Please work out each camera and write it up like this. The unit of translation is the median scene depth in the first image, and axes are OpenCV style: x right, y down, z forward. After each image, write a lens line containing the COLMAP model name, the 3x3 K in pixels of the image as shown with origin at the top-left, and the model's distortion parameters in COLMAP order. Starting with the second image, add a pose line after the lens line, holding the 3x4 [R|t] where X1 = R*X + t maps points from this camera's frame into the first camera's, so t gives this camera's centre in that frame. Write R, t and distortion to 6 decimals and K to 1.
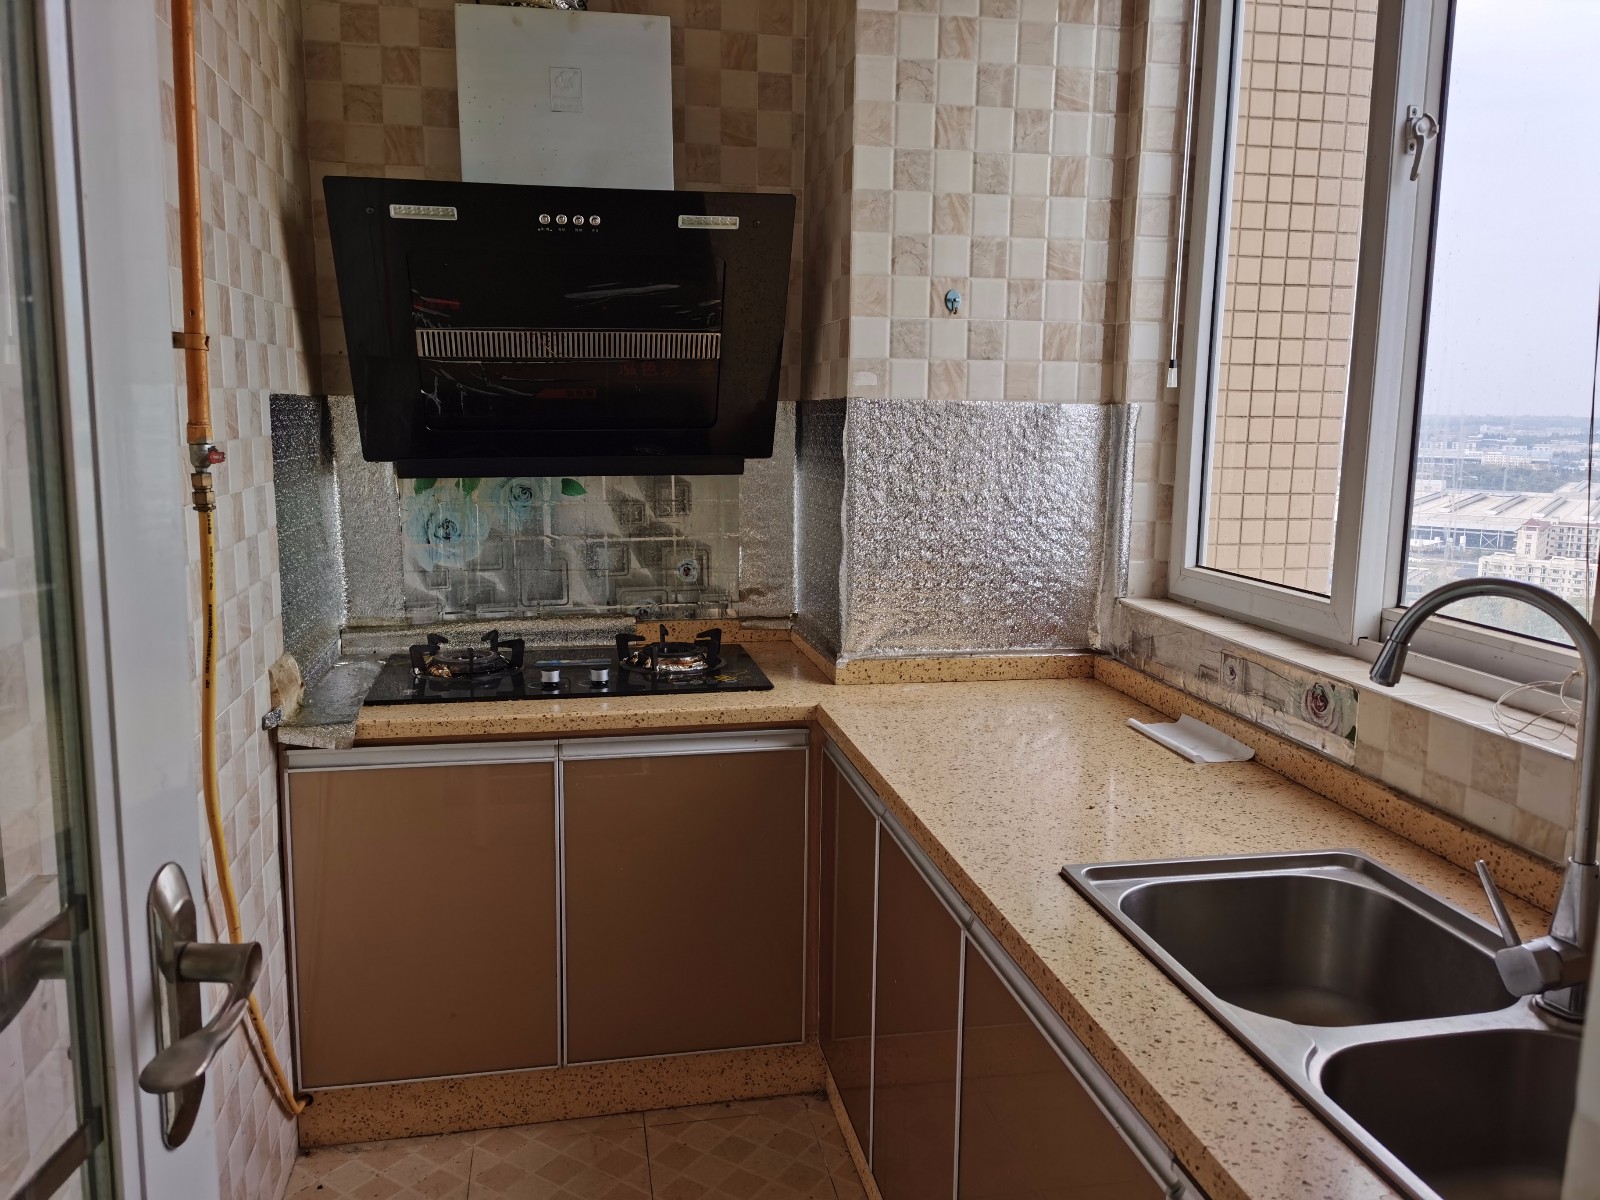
lens RADIAL K [[1245.3, 0, 799.4], [0, 1245.3, 592.5], [0, 0, 1]] dist [0.061333, -0.074117]
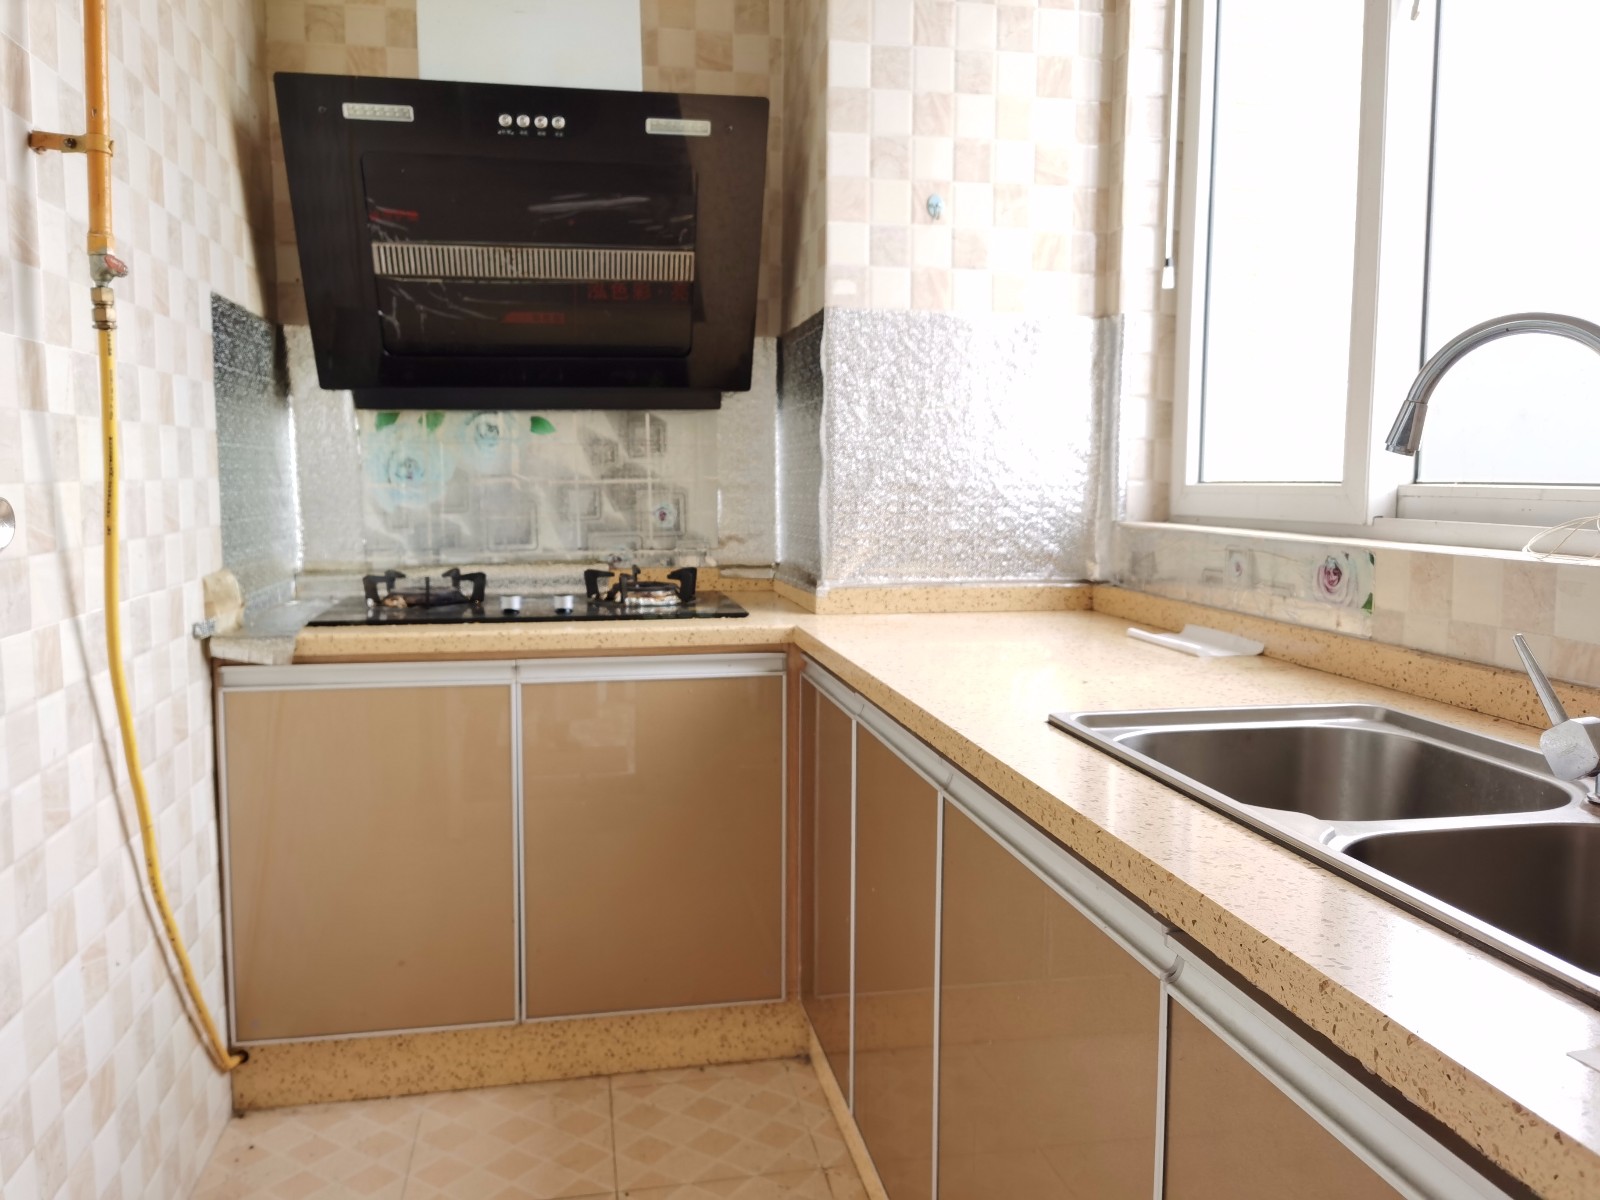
lens RADIAL K [[1245.3, 0, 803.3], [0, 1245.3, 617.2], [0, 0, 1]] dist [0.061333, -0.074117]
pose [[0.999936, -0.007367, -0.008634, 0.028106], [0.006870, 0.998389, -0.056325, 0.132254], [0.009035, 0.056262, 0.998375, 0.065591]]
